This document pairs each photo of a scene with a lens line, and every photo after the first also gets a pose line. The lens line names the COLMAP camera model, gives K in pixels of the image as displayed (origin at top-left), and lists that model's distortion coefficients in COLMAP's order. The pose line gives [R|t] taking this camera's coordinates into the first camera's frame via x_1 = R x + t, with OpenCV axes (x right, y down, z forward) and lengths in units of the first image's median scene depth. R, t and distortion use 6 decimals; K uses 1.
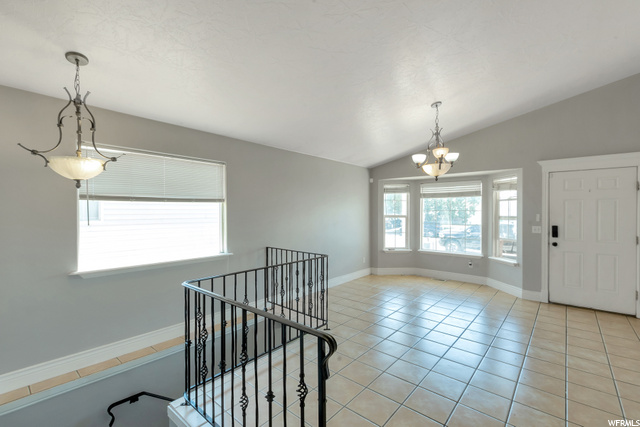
lens RADIAL K [[285.4, 0, 316.2], [0, 285.4, 214.2], [0, 0, 1]] dist [0.002197, 0.000067]
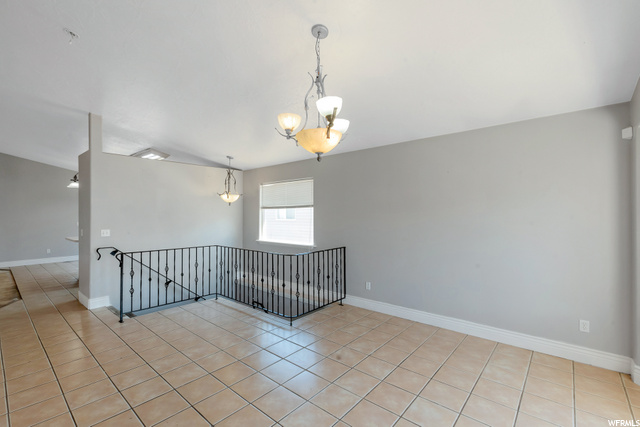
lens RADIAL K [[285.4, 0, 316.2], [0, 285.4, 214.2], [0, 0, 1]] dist [0.002197, 0.000067]
pose [[0.004031, 0.004554, -0.999982, 1.014054], [-0.003801, 0.999982, 0.004538, -0.016174], [0.999985, 0.003783, 0.004049, 1.013966]]
